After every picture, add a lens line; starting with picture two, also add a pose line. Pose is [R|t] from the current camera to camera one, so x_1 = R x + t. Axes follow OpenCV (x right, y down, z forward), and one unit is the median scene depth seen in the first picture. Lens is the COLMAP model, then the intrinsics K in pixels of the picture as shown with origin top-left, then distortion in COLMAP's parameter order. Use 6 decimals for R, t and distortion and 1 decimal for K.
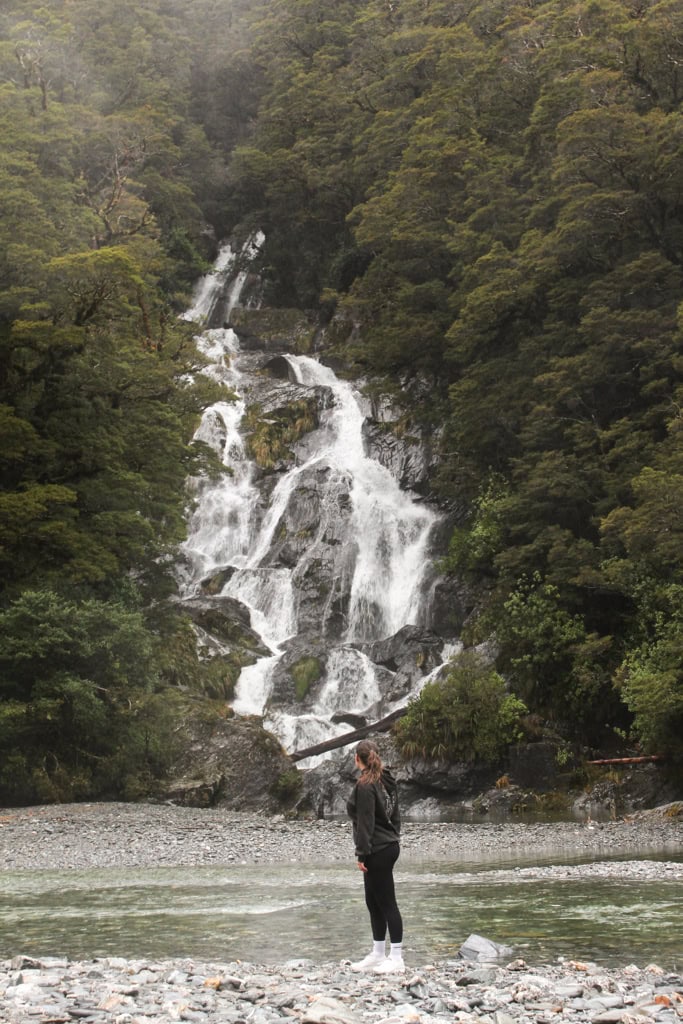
lens RADIAL K [[1782.6, 0, 341.5], [0, 1782.6, 512.0], [0, 0, 1]] dist [0.000375, 0.045810]
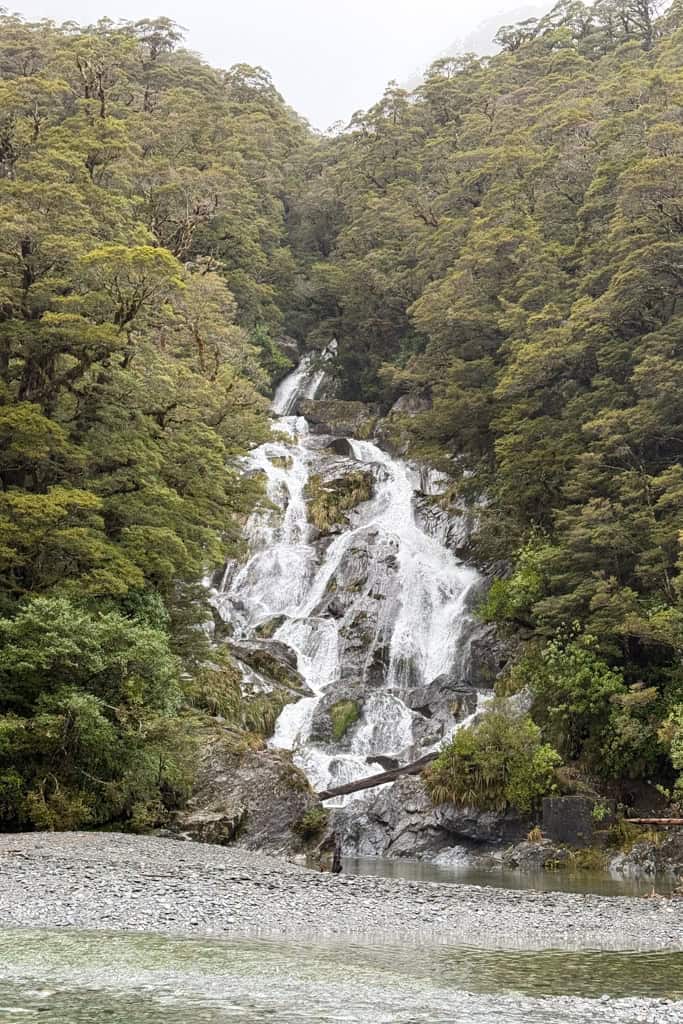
lens RADIAL K [[1414.3, 0, 341.5], [0, 1414.3, 512.0], [0, 0, 1]] dist [0.137335, 0.019049]
pose [[0.997798, 0.052031, -0.041142, 0.007971], [-0.054488, 0.996647, -0.061041, 0.027099], [0.037828, 0.063148, 0.997287, 0.191866]]
